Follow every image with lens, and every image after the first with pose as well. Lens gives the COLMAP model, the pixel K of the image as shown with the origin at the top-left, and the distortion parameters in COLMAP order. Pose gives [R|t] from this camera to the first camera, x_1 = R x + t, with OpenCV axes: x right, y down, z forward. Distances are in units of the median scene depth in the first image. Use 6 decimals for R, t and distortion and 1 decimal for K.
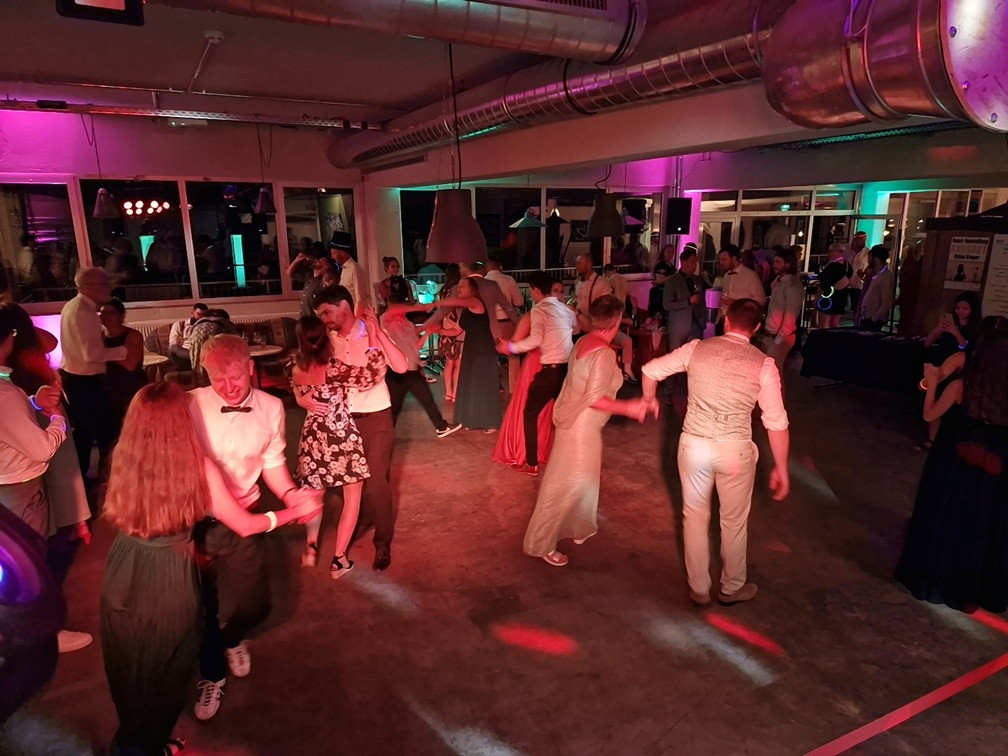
lens RADIAL K [[670.2, 0, 507.4], [0, 670.2, 385.4], [0, 0, 1]] dist [0.067019, -0.055989]
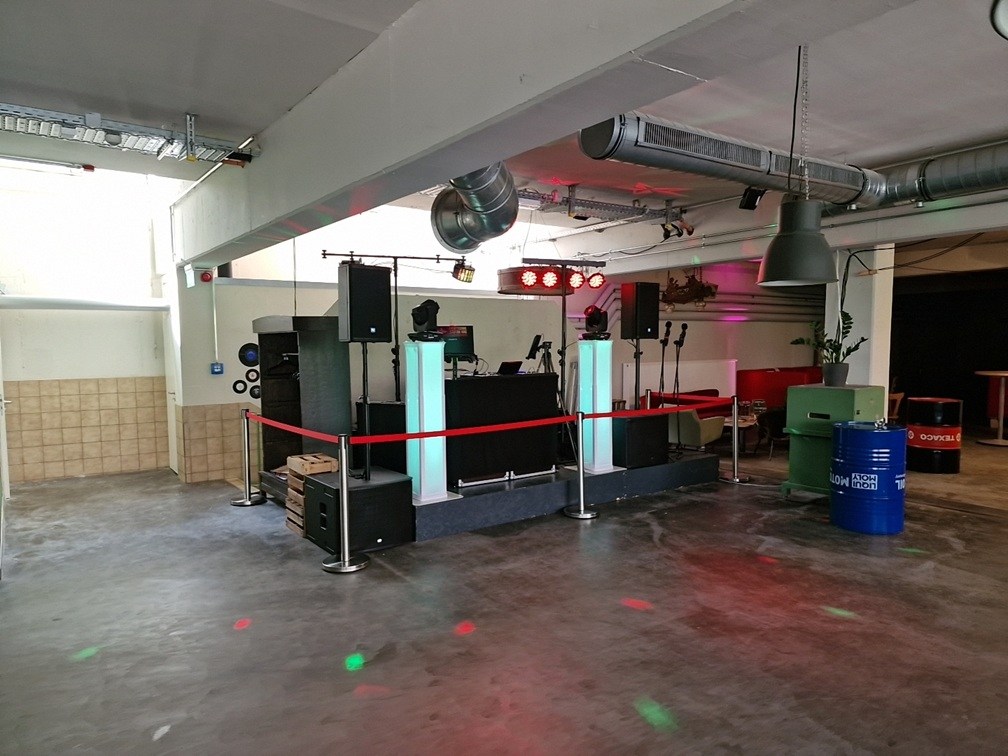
lens RADIAL K [[663.4, 0, 508.7], [0, 663.4, 387.8], [0, 0, 1]] dist [0.068653, -0.058242]
pose [[-0.986596, 0.027852, -0.160785, 0.451298], [-0.023828, 0.950176, 0.310803, -0.330019], [0.161431, 0.310468, -0.936776, 1.865689]]
